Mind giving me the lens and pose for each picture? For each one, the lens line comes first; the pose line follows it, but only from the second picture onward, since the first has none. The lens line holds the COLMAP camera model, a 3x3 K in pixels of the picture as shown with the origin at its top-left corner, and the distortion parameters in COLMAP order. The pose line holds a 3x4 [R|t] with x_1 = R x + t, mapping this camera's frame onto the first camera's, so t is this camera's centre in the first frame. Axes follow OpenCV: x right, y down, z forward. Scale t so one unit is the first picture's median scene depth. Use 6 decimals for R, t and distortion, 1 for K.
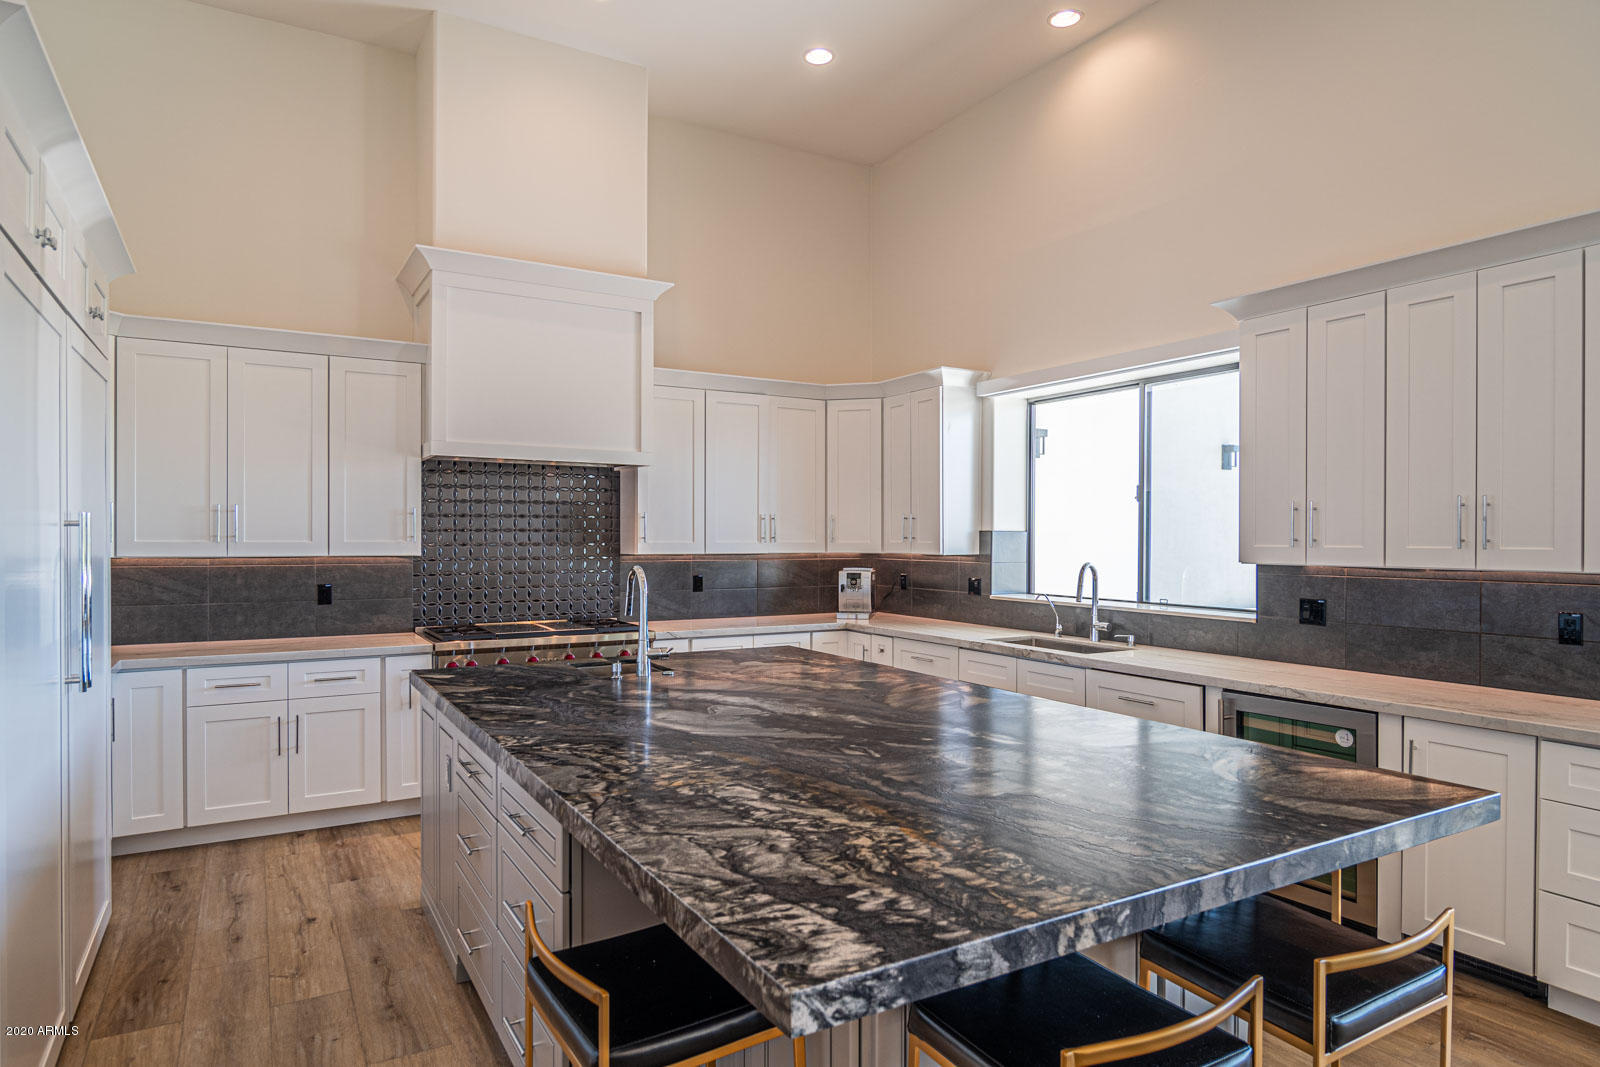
lens RADIAL K [[932.7, 0, 806.0], [0, 932.7, 539.7], [0, 0, 1]] dist [0.001362, -0.002100]
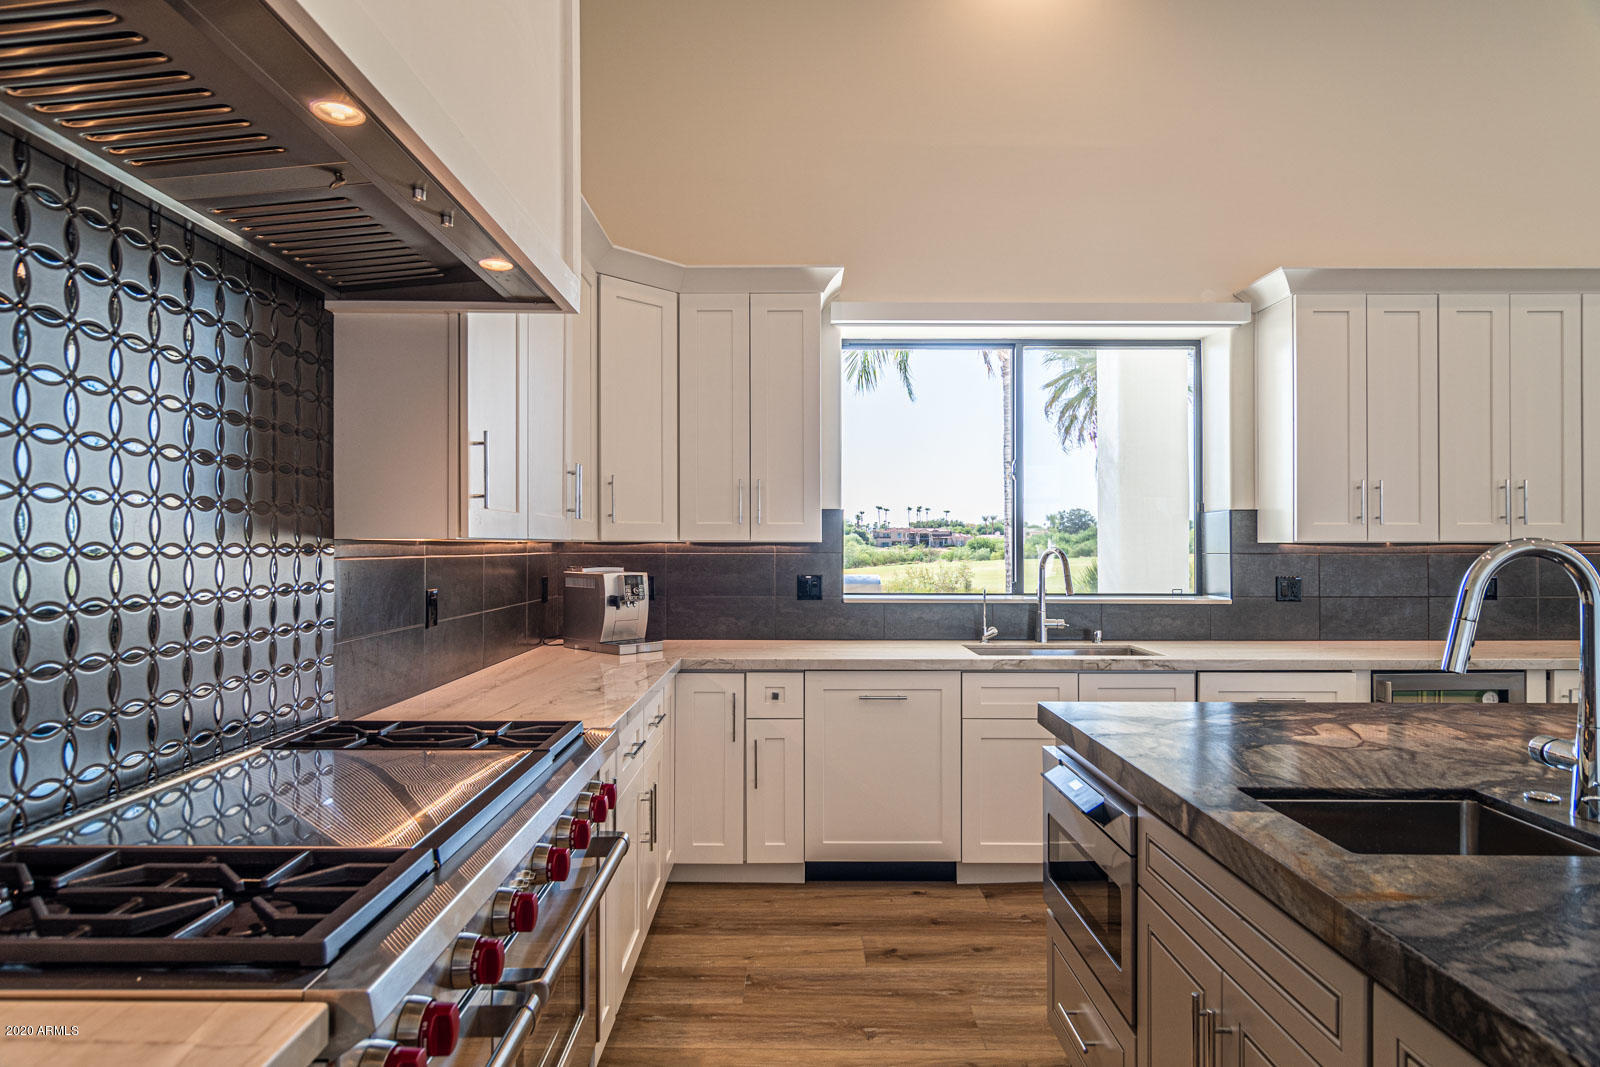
lens RADIAL K [[888.4, 0, 798.9], [0, 888.4, 536.2], [0, 0, 1]] dist [0.002268, 0.001902]
pose [[0.506935, 0.004833, 0.861971, -0.432777], [0.005031, 0.999951, -0.008565, 0.017838], [-0.861969, 0.008678, 0.506886, 0.709011]]
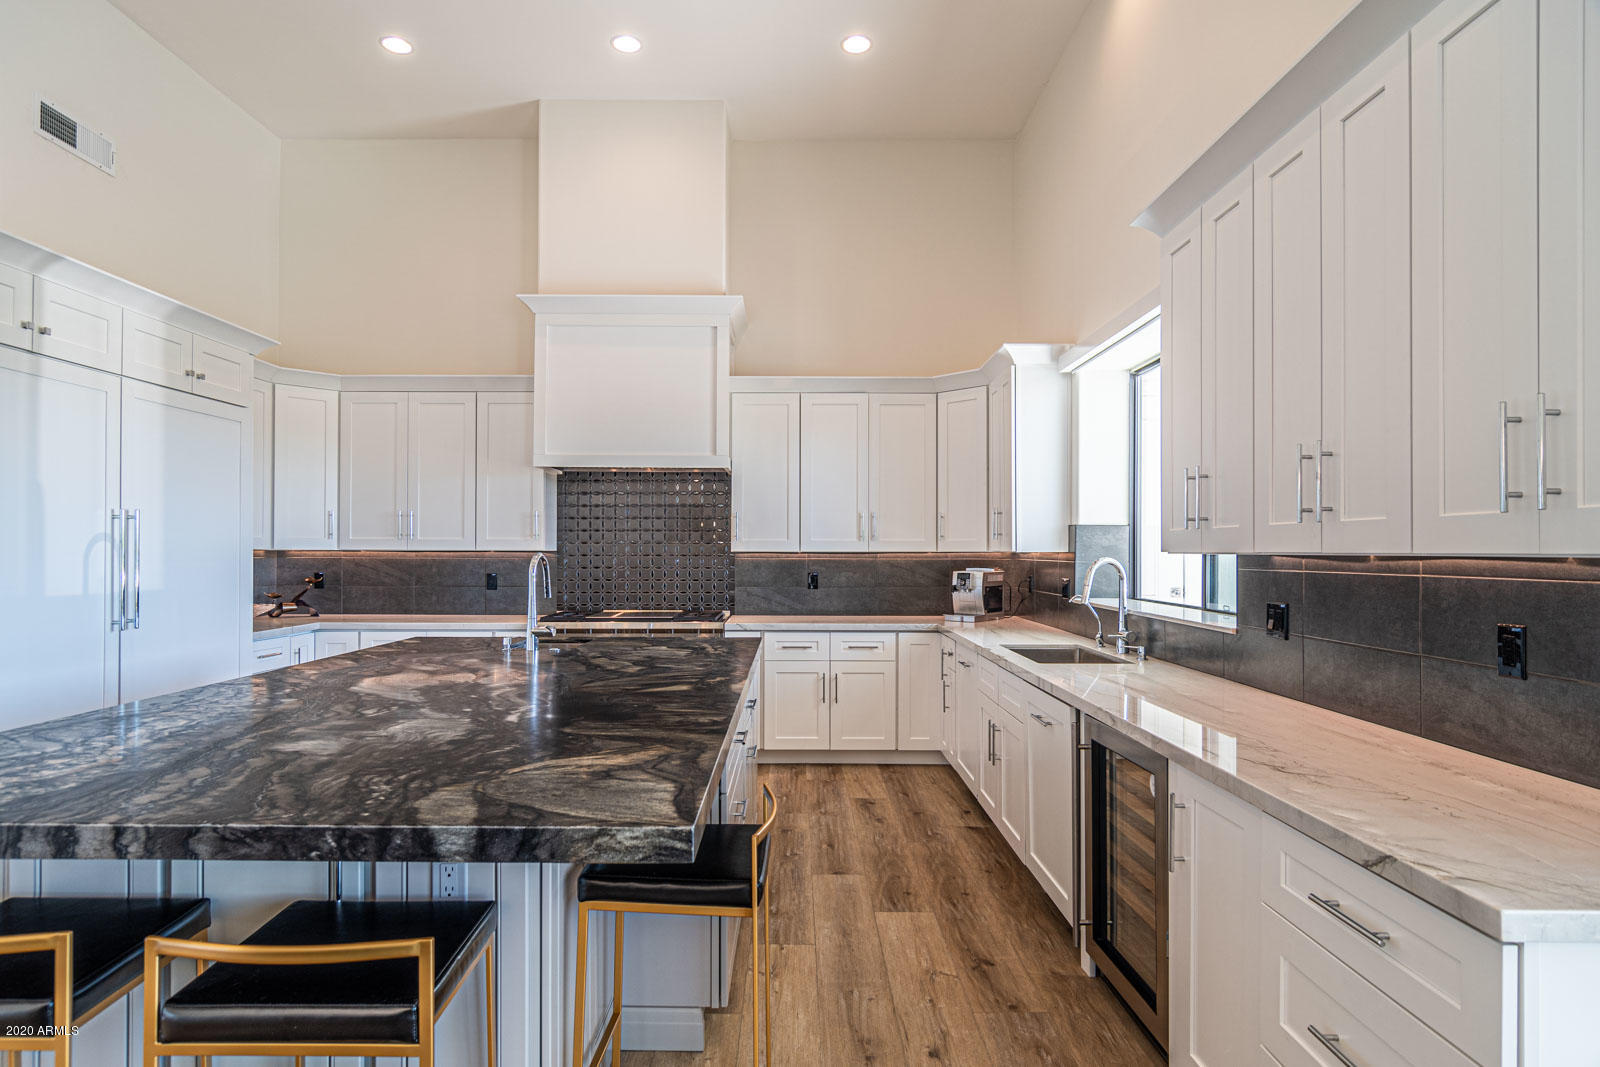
lens RADIAL K [[888.4, 0, 792.4], [0, 888.4, 543.5], [0, 0, 1]] dist [0.002268, 0.001902]
pose [[0.865027, -0.004652, -0.501703, 0.408707], [-0.001450, 0.999930, -0.011771, 0.019273], [0.501723, 0.010910, 0.864960, 0.154338]]
